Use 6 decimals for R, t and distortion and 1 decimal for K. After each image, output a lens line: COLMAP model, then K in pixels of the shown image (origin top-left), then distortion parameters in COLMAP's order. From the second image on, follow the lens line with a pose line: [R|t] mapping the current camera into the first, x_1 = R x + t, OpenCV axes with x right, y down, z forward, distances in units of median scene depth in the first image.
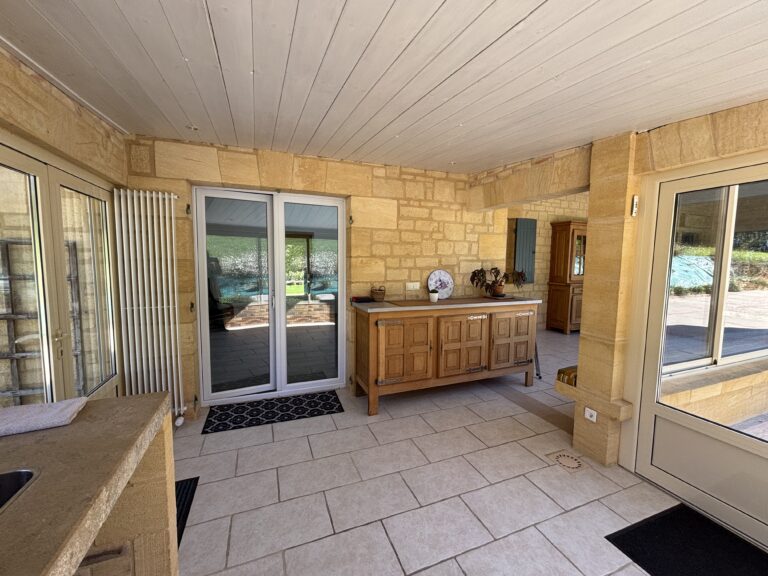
lens RADIAL K [[312.0, 0, 387.5], [0, 312.0, 284.2], [0, 0, 1]] dist [-0.004288, 0.000042]
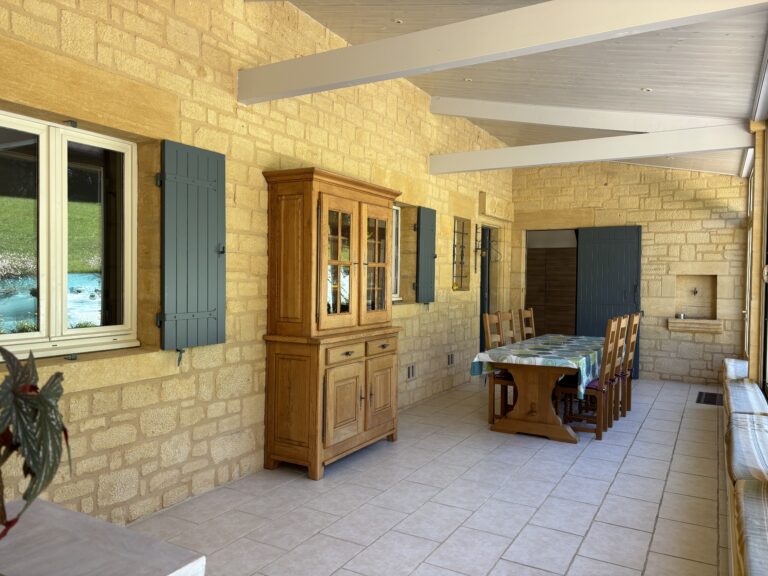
lens RADIAL K [[580.5, 0, 384.8], [0, 580.5, 287.8], [0, 0, 1]] dist [0.015319, 0.000913]
pose [[0.784898, -0.013285, 0.619482, 0.217966], [0.050653, 0.997800, -0.042781, -0.026660], [-0.617551, 0.064957, 0.783844, 0.399907]]
